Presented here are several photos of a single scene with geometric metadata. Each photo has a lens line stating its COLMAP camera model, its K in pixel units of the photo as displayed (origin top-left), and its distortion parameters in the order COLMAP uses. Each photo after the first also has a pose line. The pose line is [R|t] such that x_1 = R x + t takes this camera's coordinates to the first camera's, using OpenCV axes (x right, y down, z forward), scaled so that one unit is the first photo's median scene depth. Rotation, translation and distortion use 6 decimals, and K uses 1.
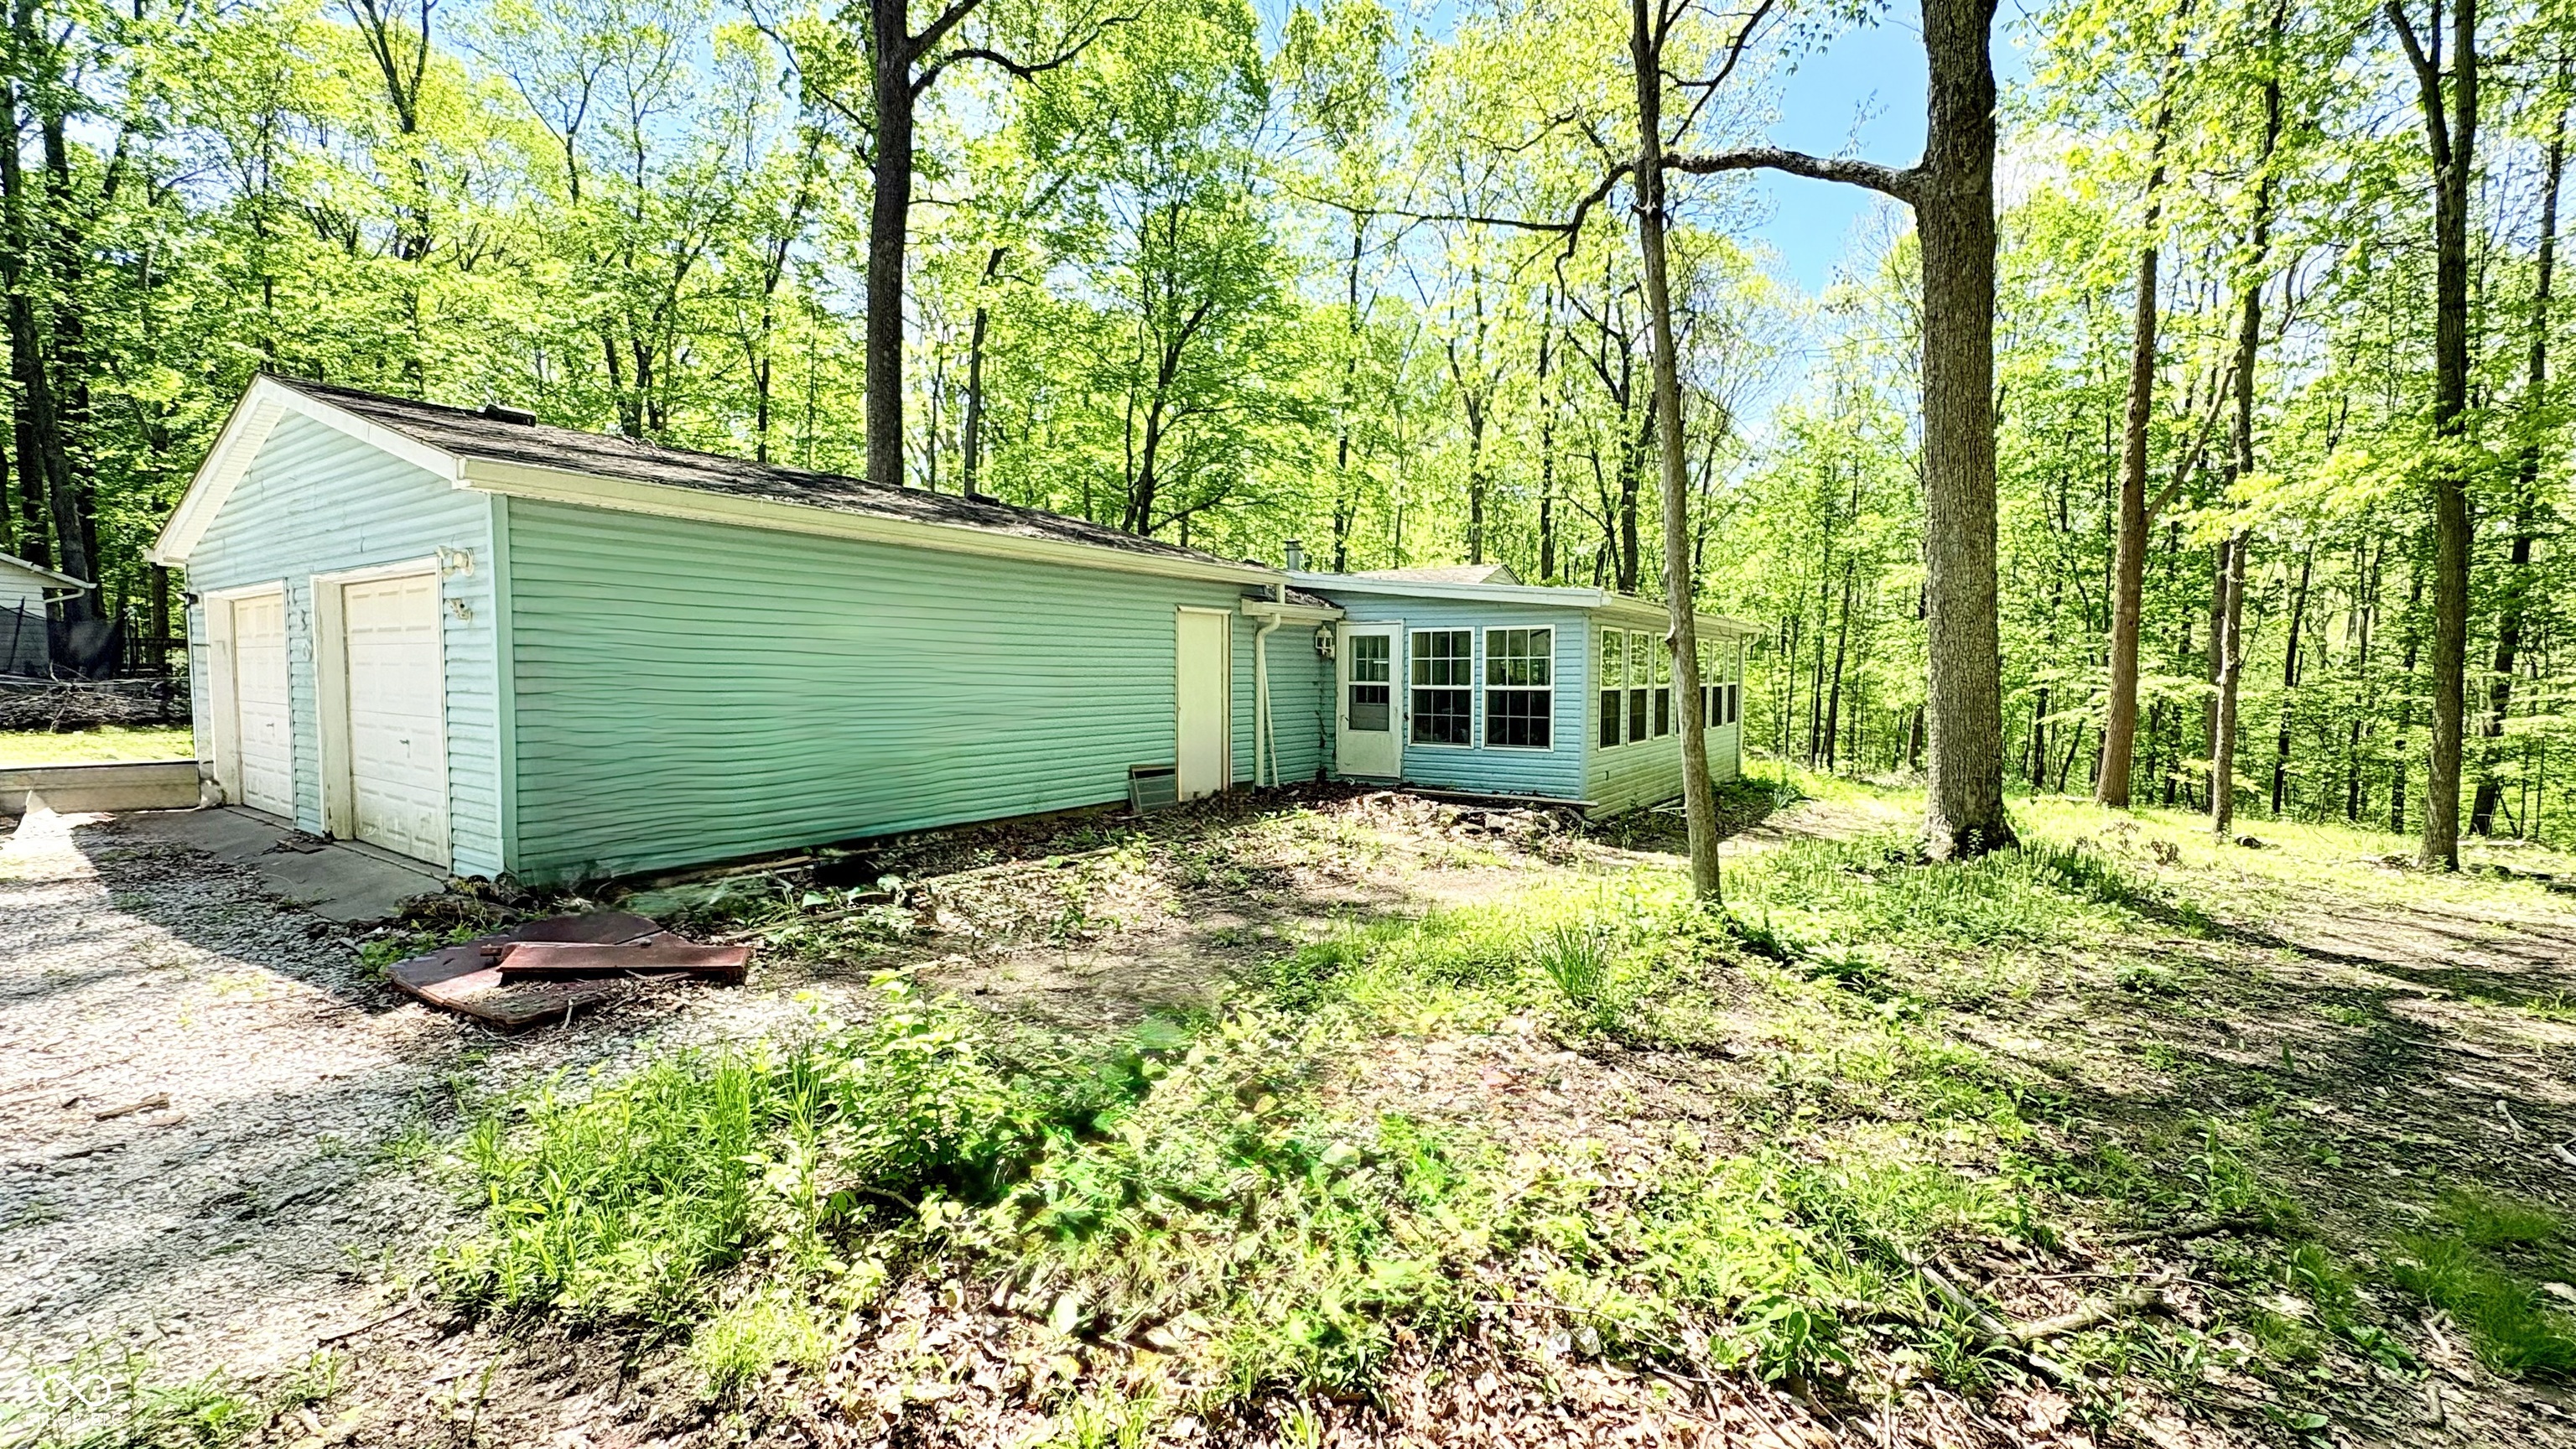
lens RADIAL K [[1041.0, 0, 1288.0], [0, 1041.0, 724.5], [0, 0, 1]] dist [-0.000530, 0.000017]
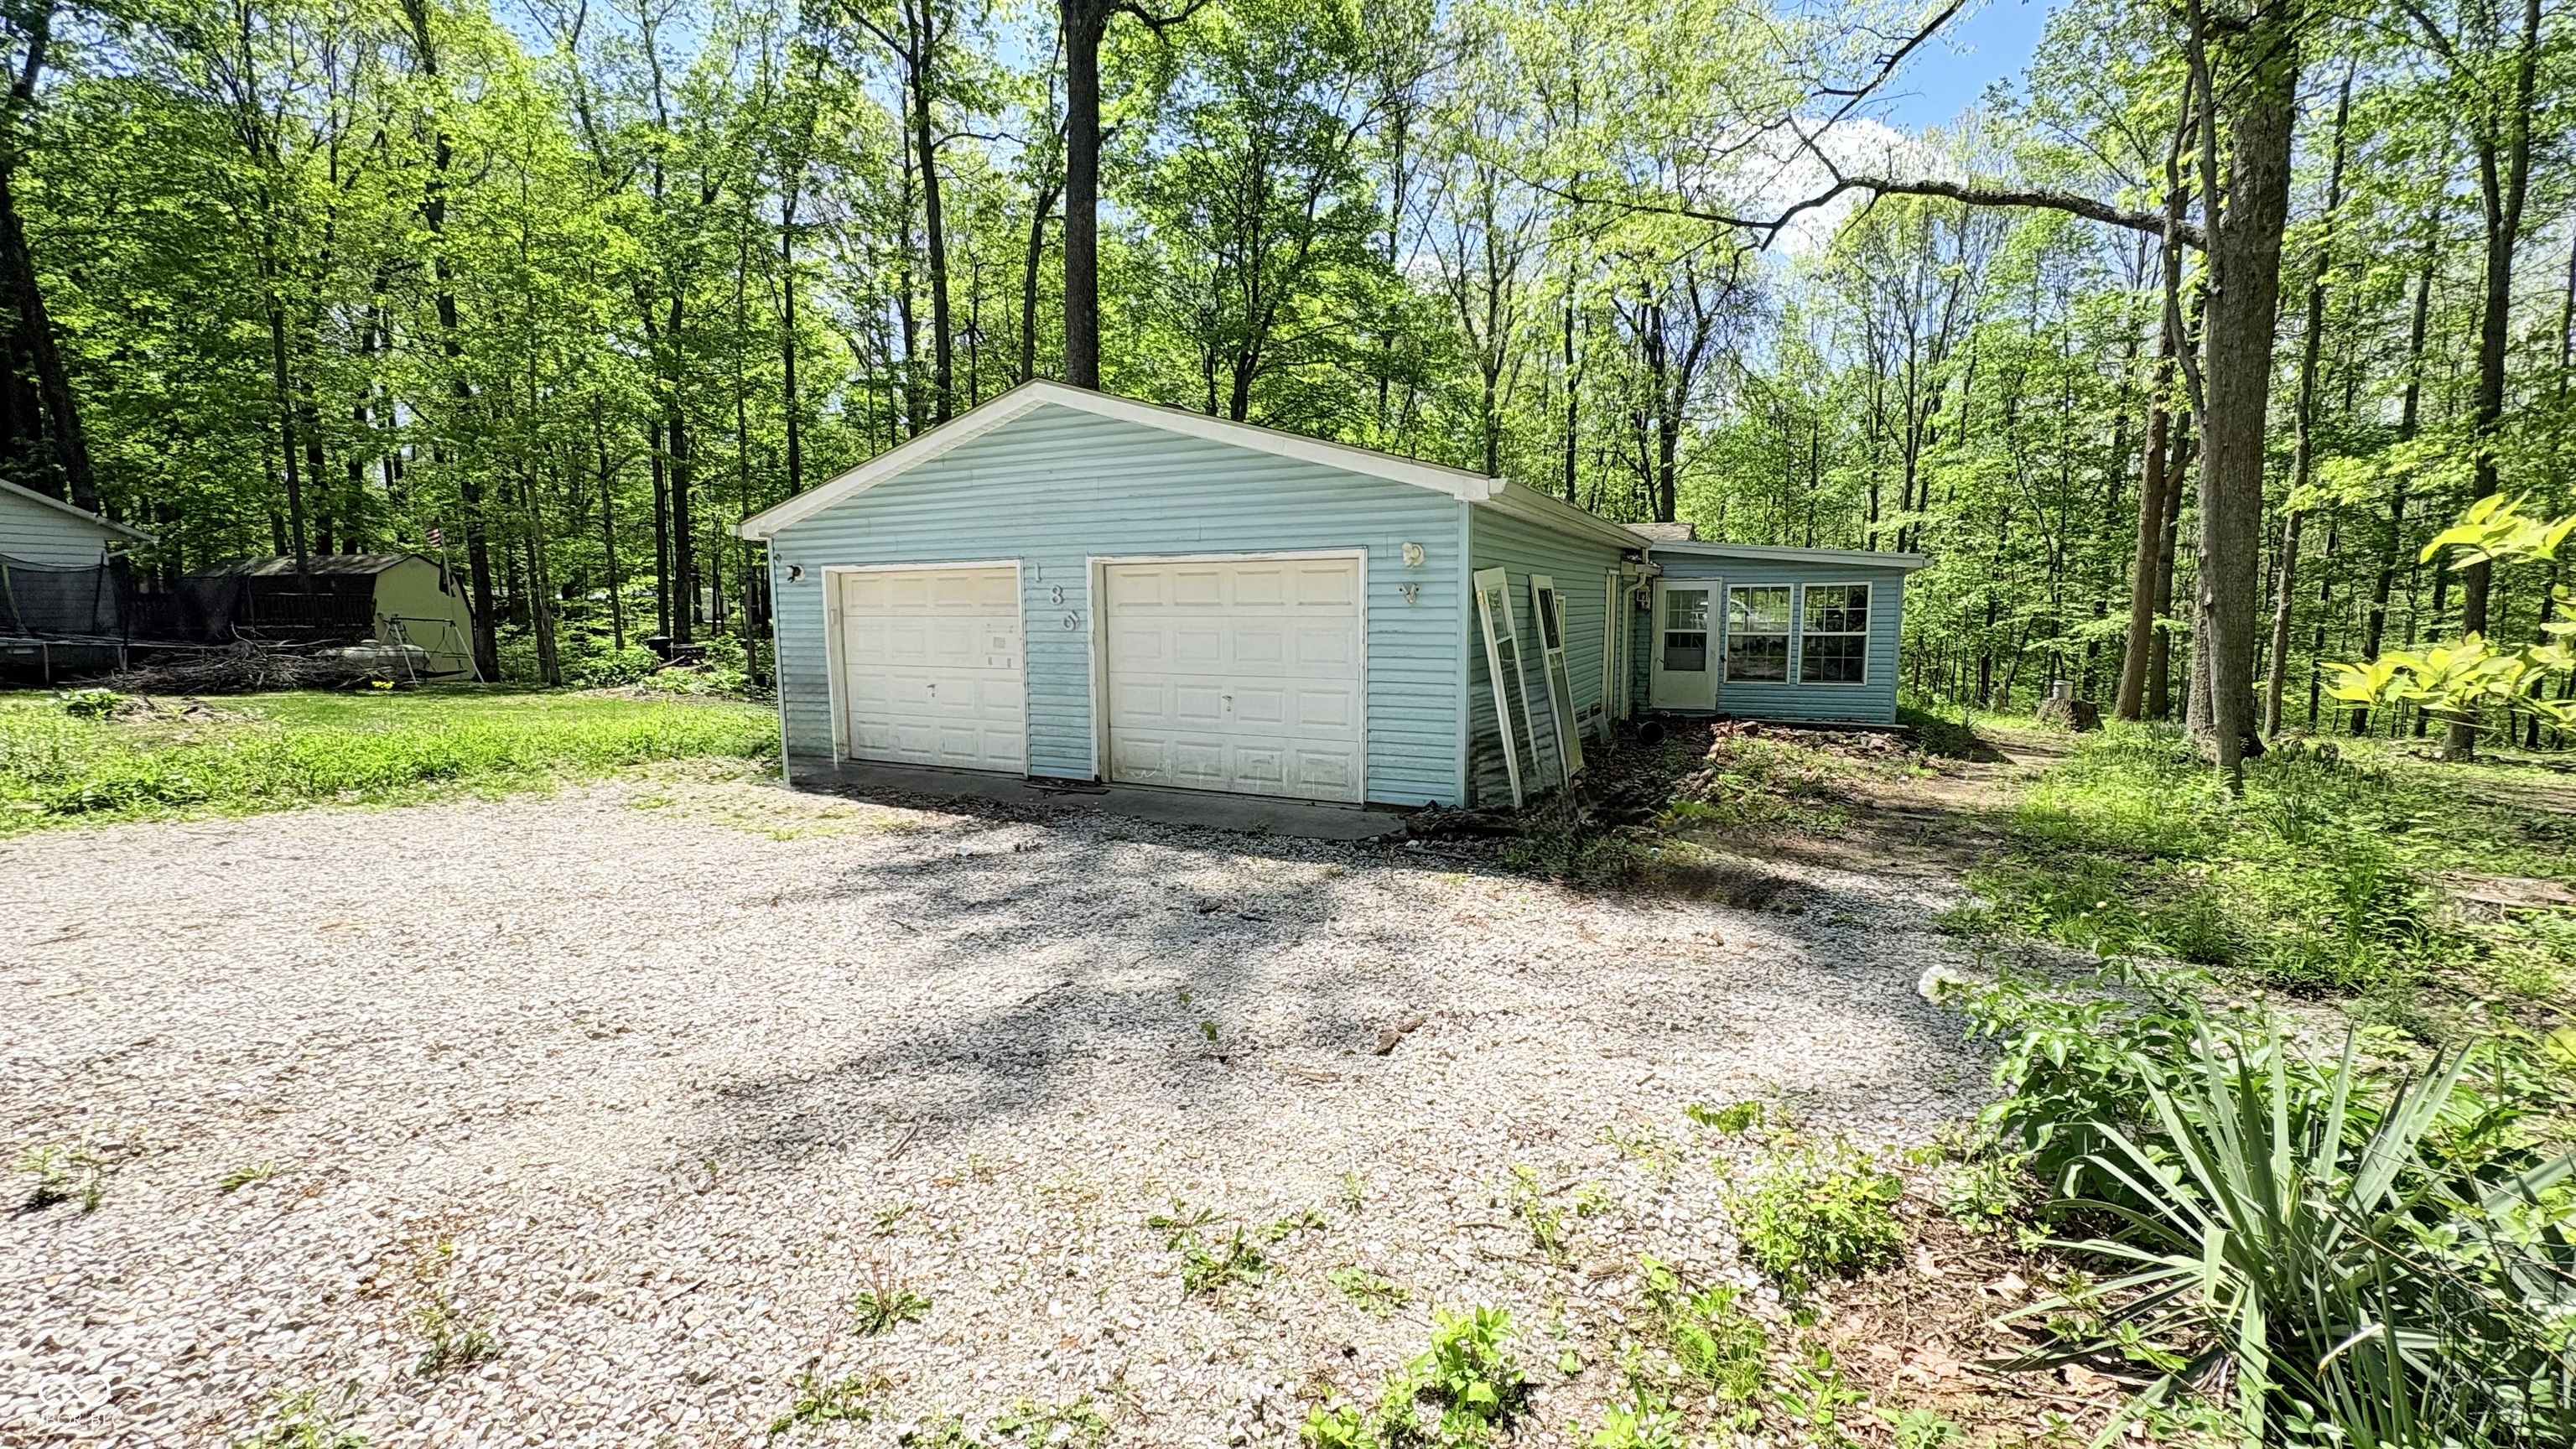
lens RADIAL K [[1041.0, 0, 1288.0], [0, 1041.0, 724.5], [0, 0, 1]] dist [-0.000530, 0.000017]
pose [[0.991632, -0.024231, 0.126804, -0.530959], [0.016239, 0.997838, 0.063688, -0.016544], [-0.128073, -0.061096, 0.989881, -0.119977]]
